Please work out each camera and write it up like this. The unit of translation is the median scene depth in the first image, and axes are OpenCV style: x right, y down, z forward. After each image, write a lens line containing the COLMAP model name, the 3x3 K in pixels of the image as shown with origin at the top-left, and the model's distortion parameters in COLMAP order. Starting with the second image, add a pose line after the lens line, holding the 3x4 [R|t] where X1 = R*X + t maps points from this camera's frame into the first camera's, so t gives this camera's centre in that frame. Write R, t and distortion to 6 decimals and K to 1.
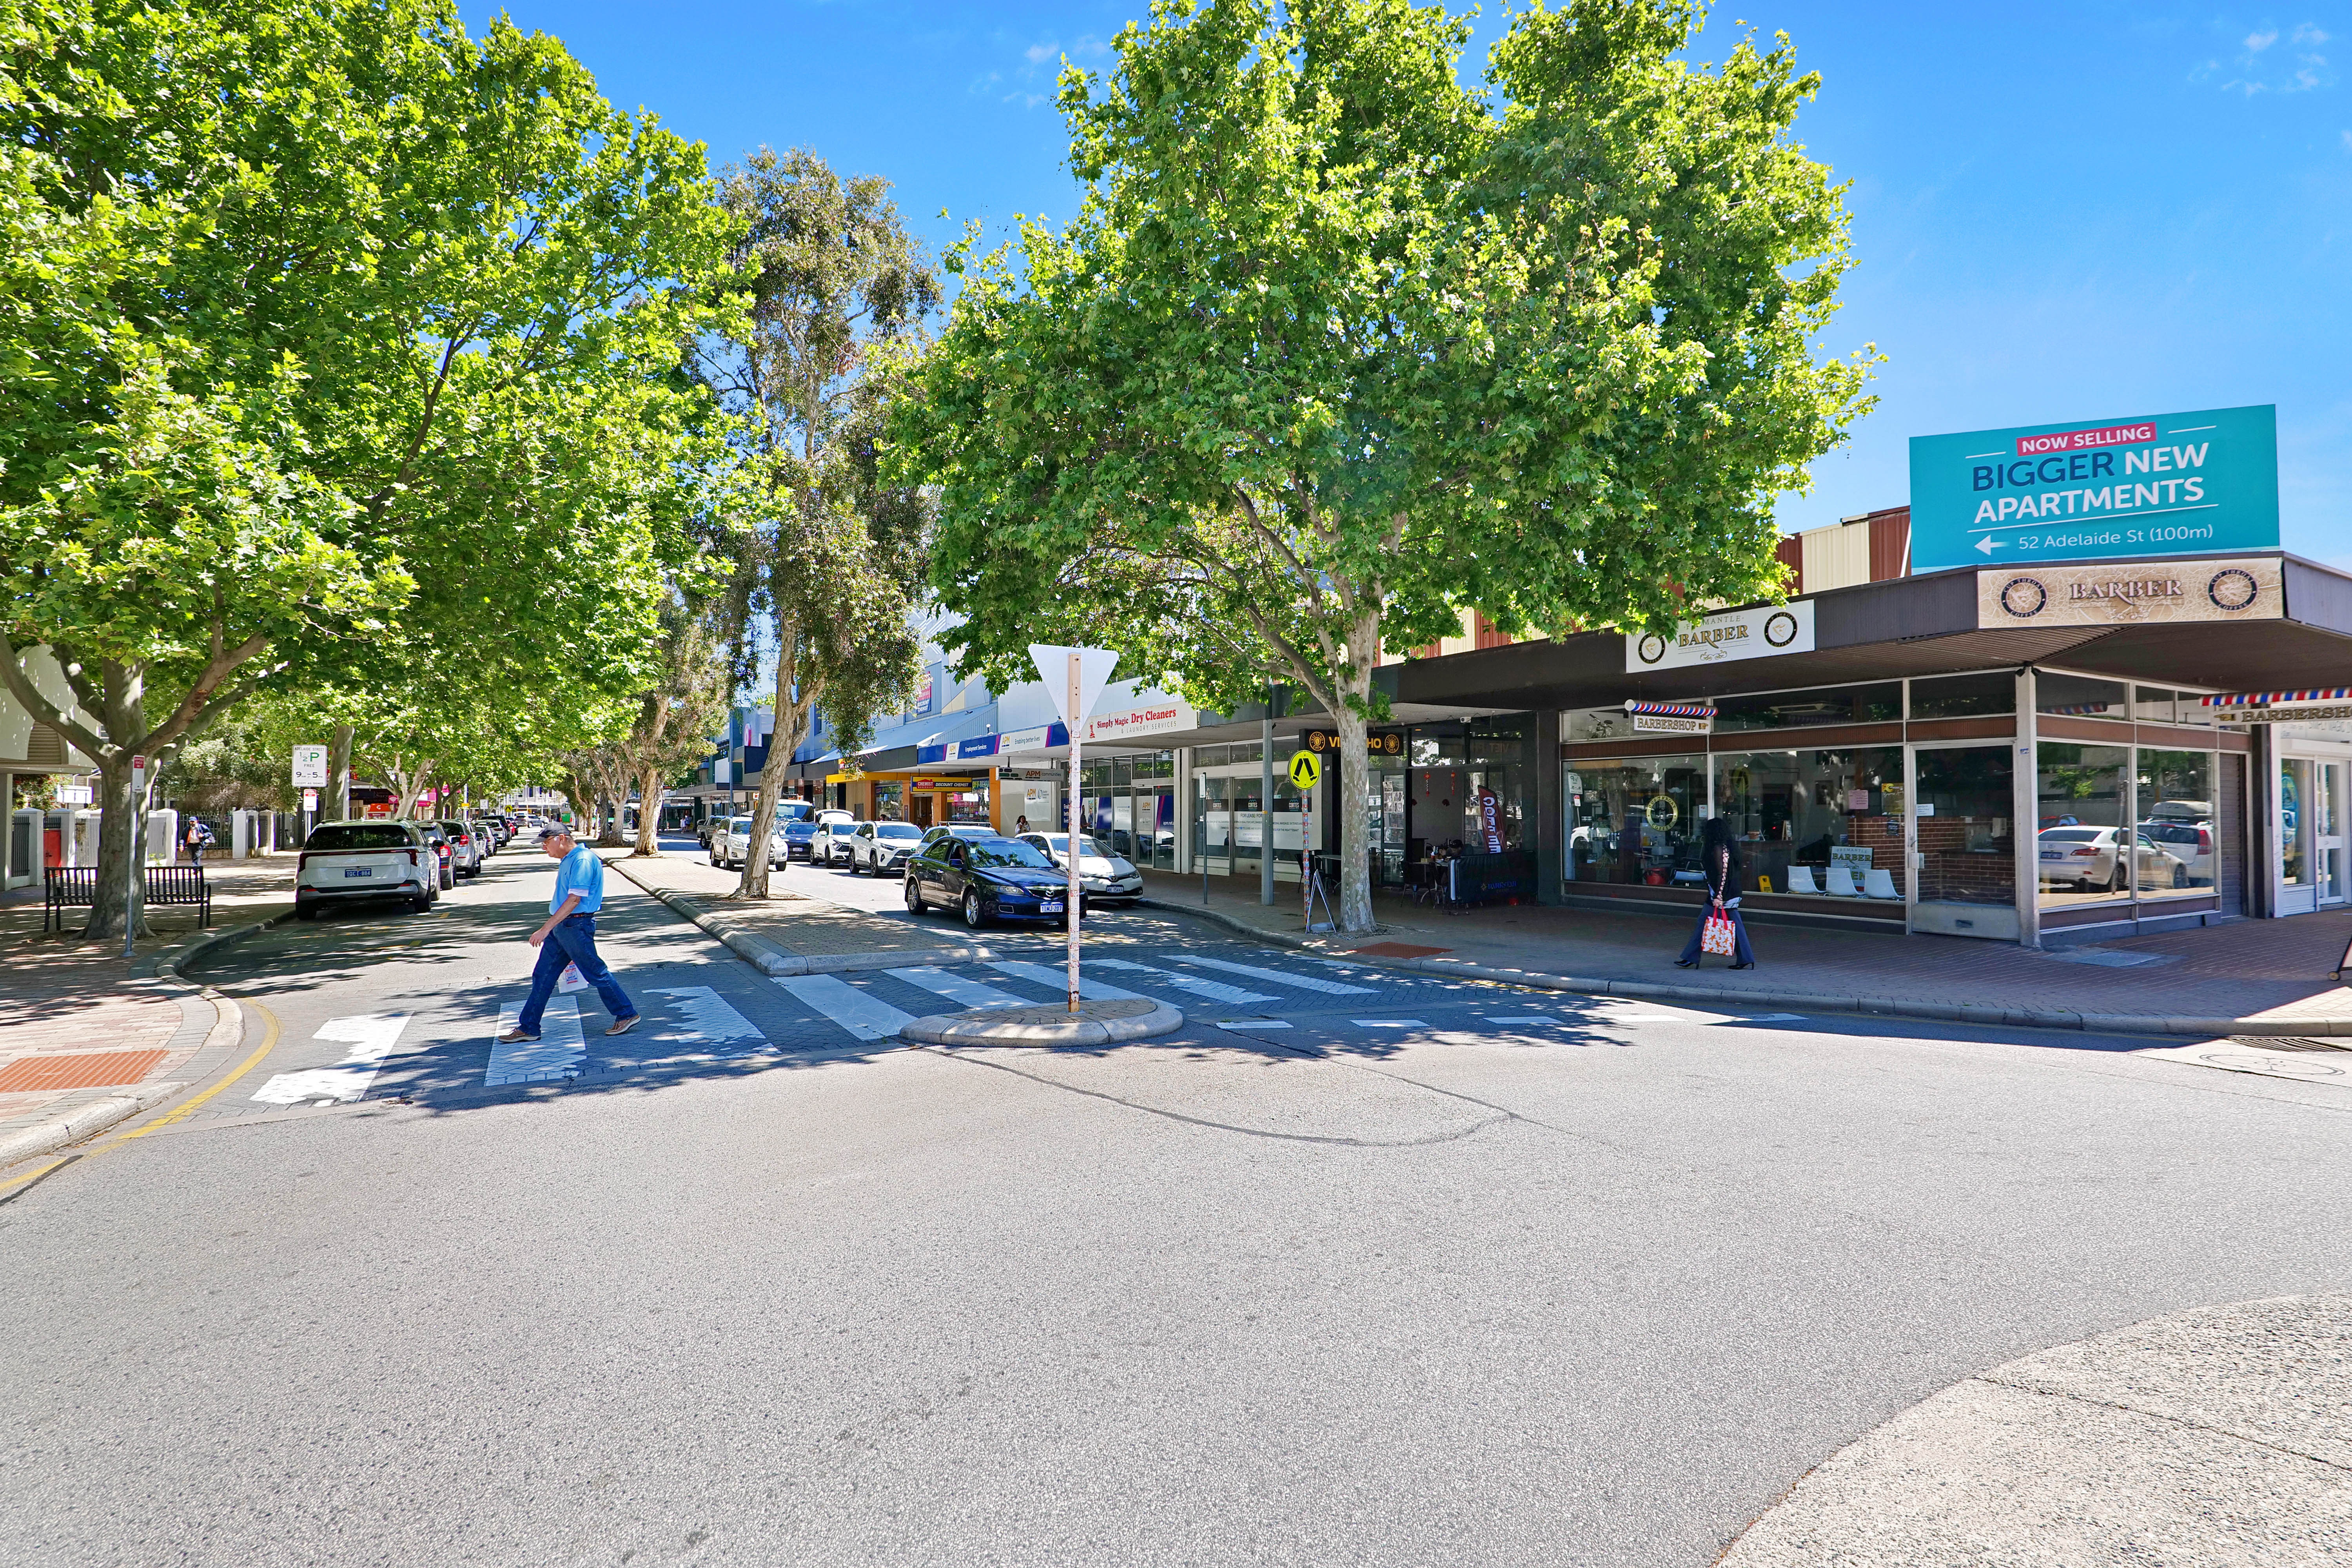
lens RADIAL K [[1114.4, 0, 1169.6], [0, 1114.4, 769.5], [0, 0, 1]] dist [-0.018468, 0.000123]
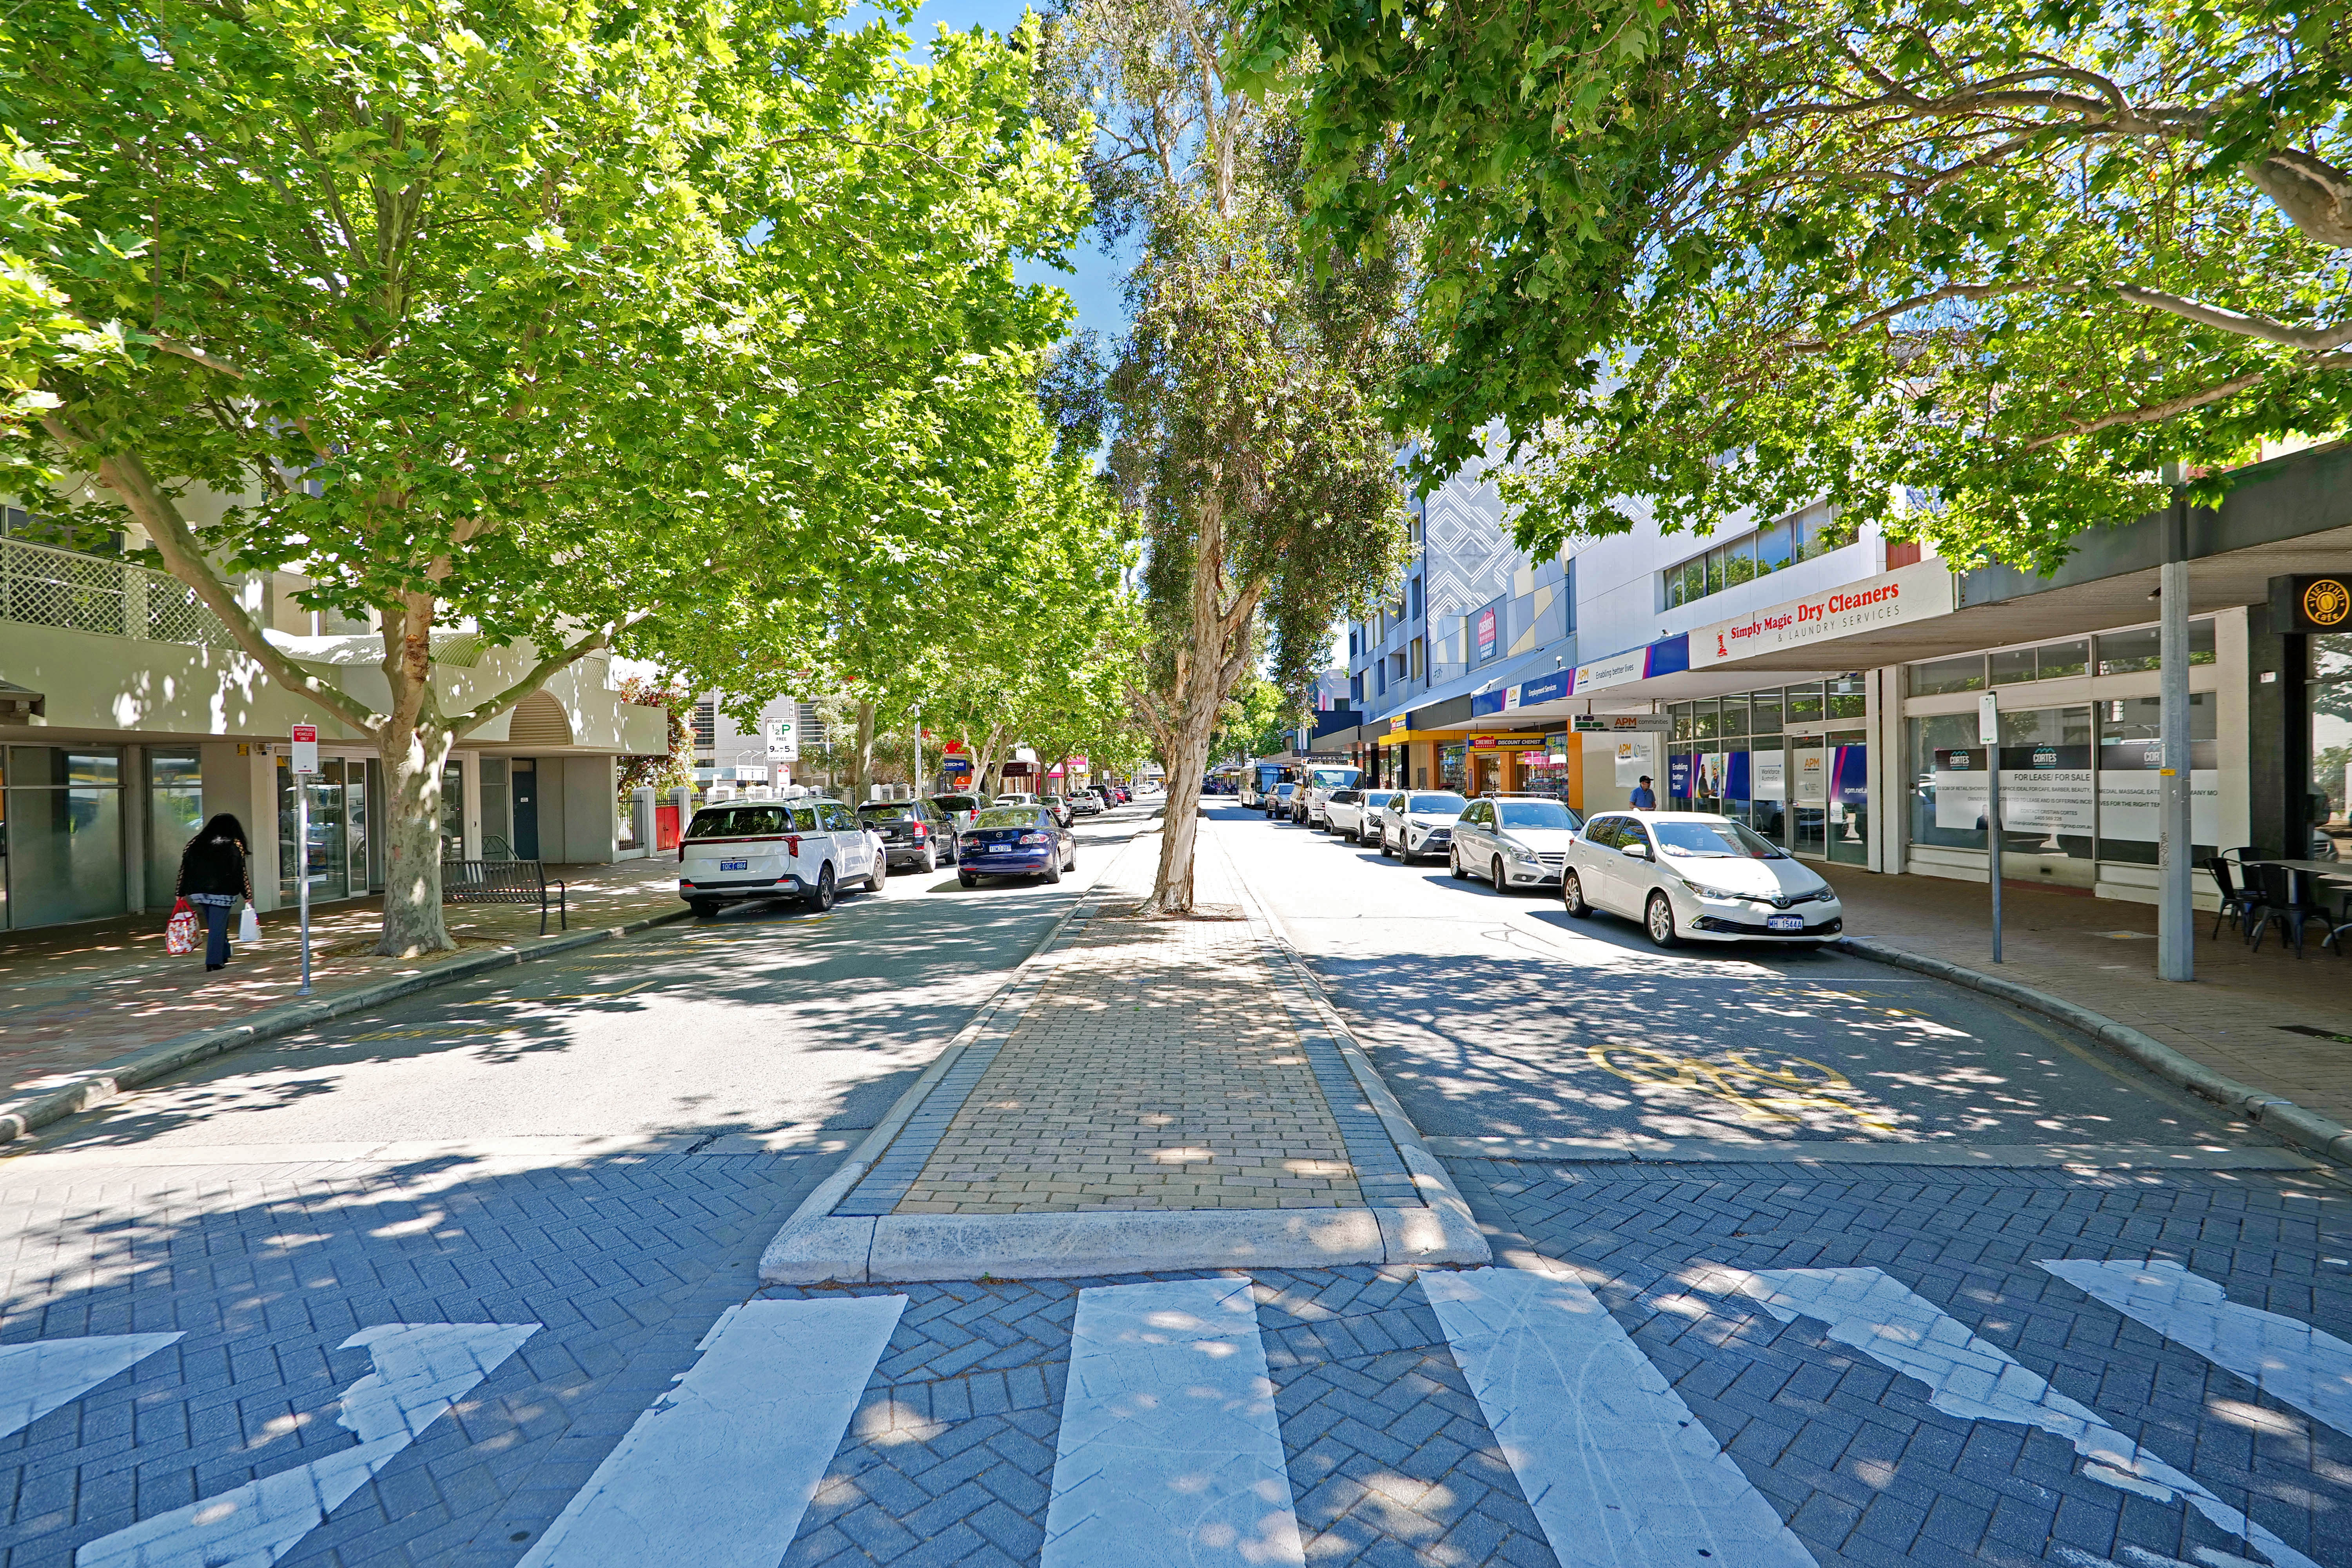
lens RADIAL K [[1100.8, 0, 1181.1], [0, 1100.8, 787.9], [0, 0, 1]] dist [-0.014577, 0.001019]
pose [[0.871107, -0.009352, -0.491003, -0.031902], [0.033743, 0.998596, 0.040844, 0.009666], [0.489932, -0.052147, 0.870200, 0.307378]]
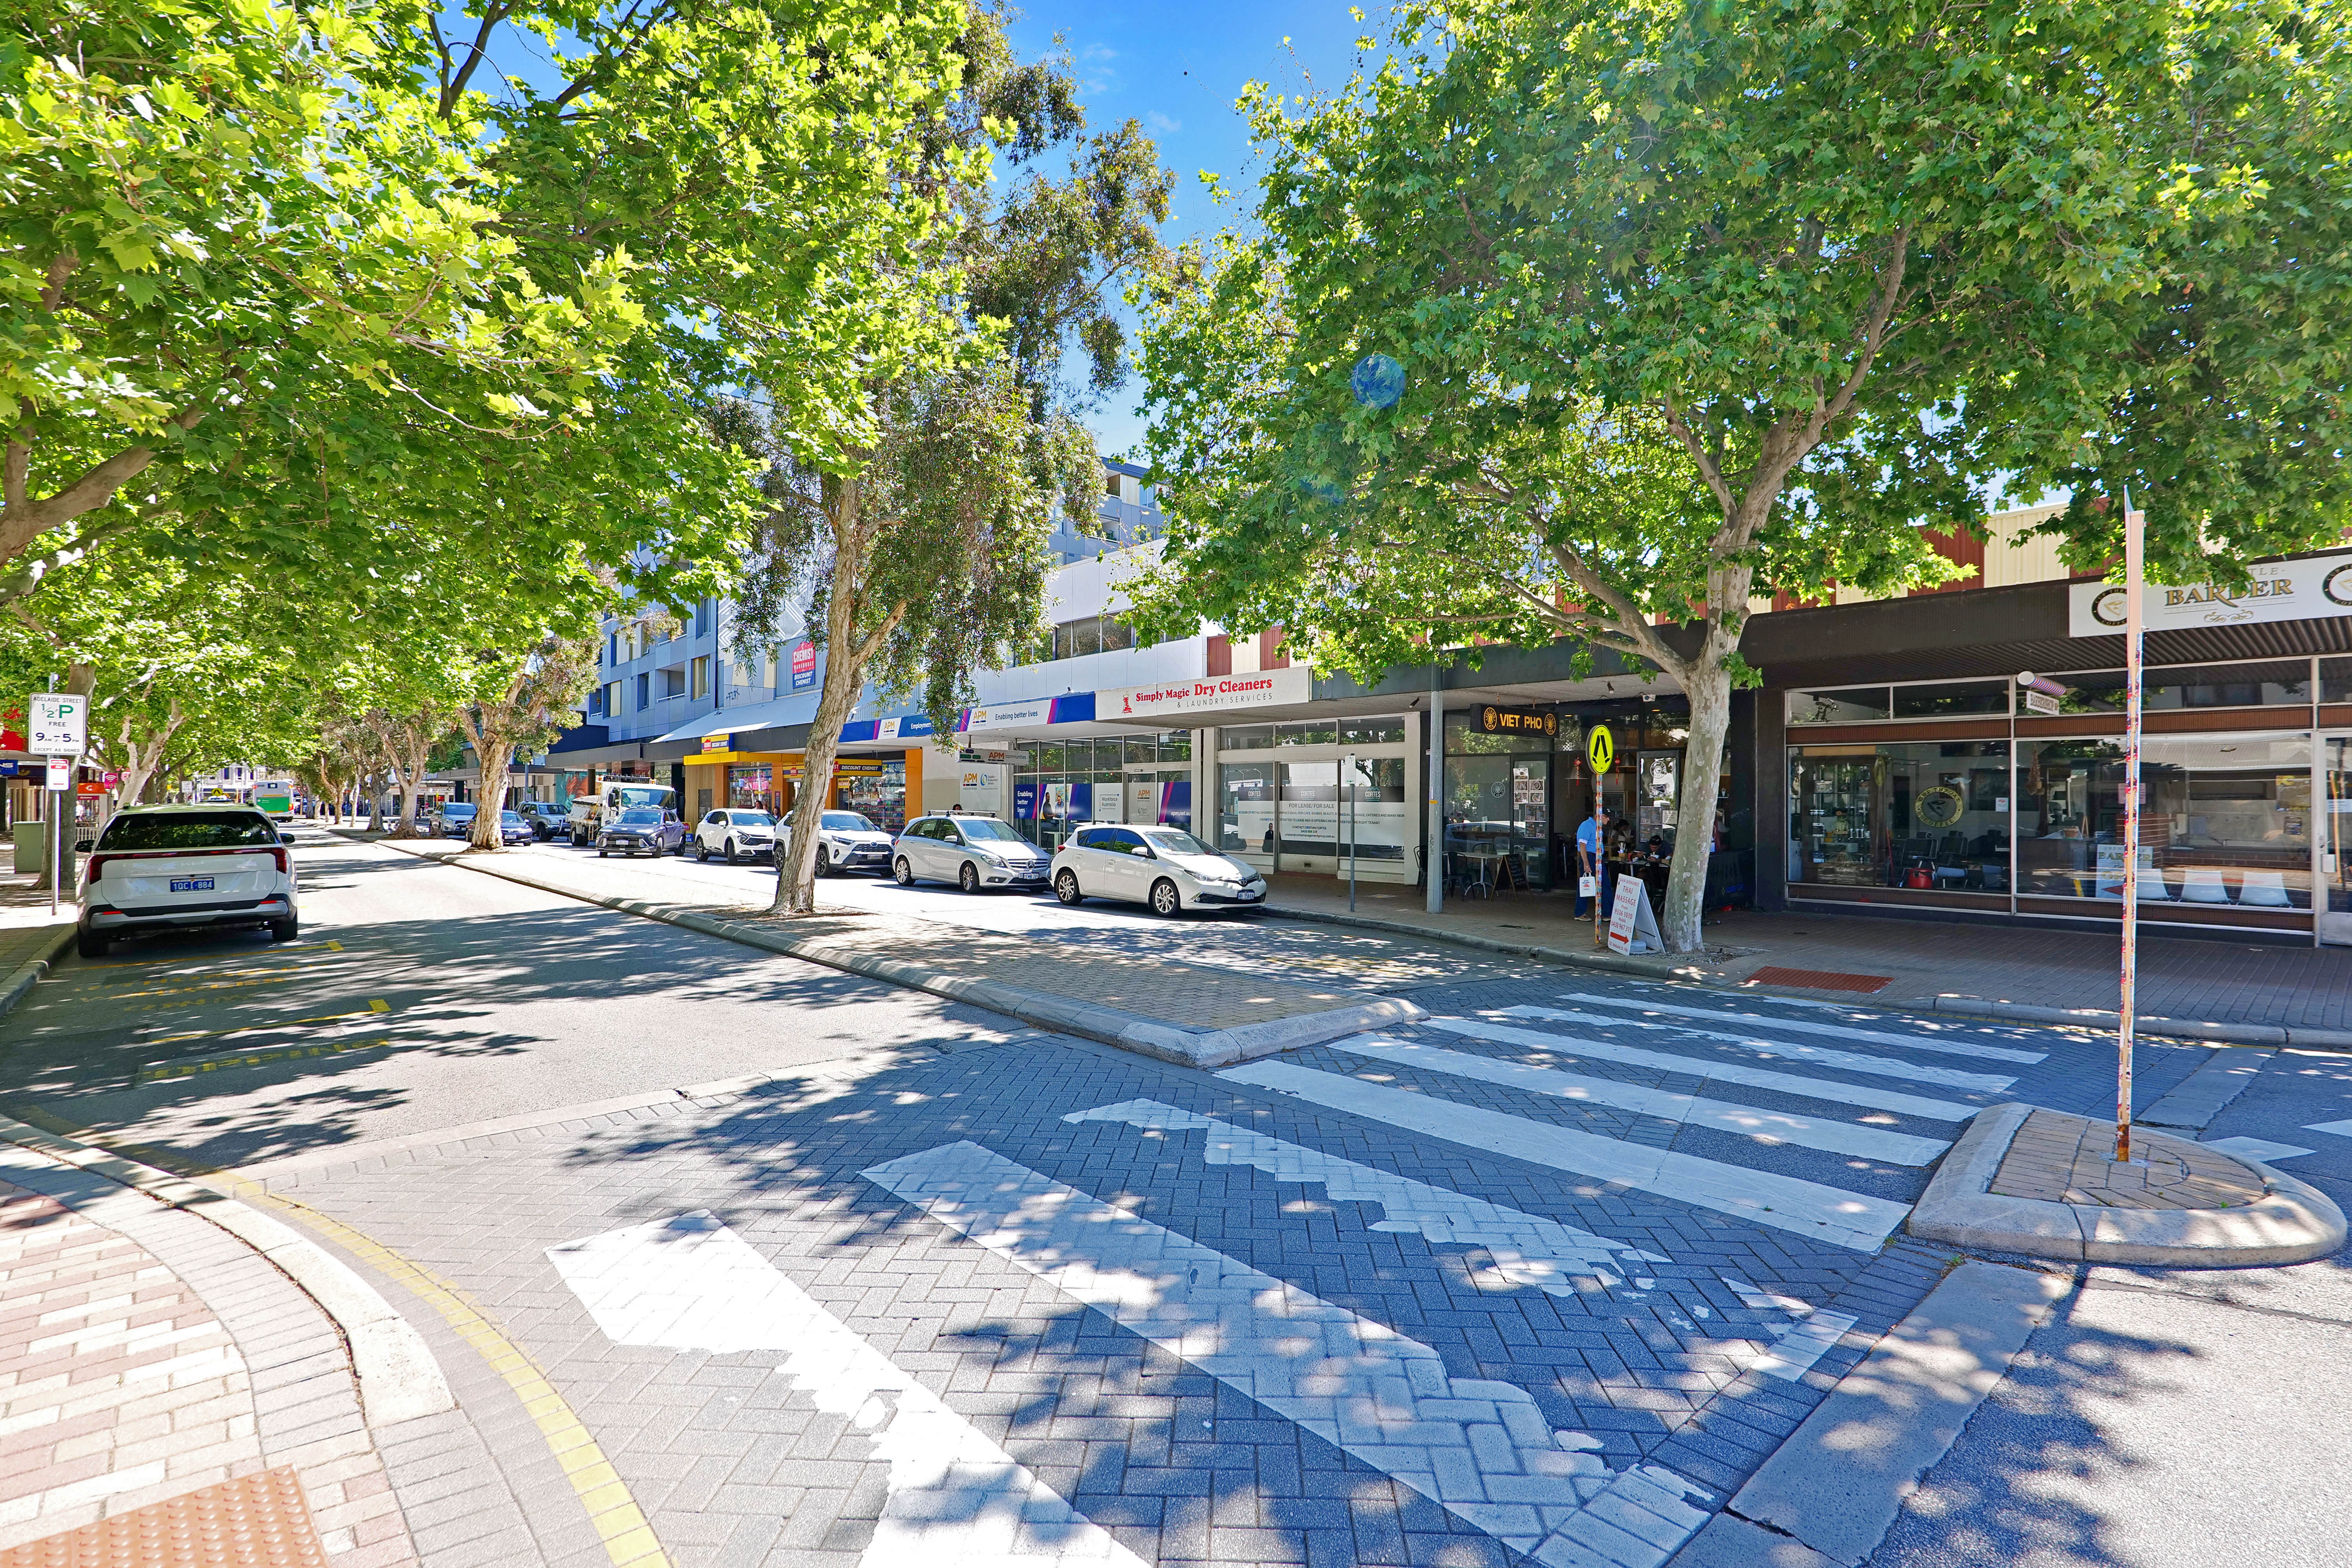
lens RADIAL K [[1100.8, 0, 1181.1], [0, 1100.8, 787.9], [0, 0, 1]] dist [-0.014577, 0.001019]
pose [[0.978921, 0.010156, 0.203988, -0.195465], [-0.015392, 0.999591, 0.024101, 0.007603], [-0.203660, -0.026733, 0.978677, 0.165737]]
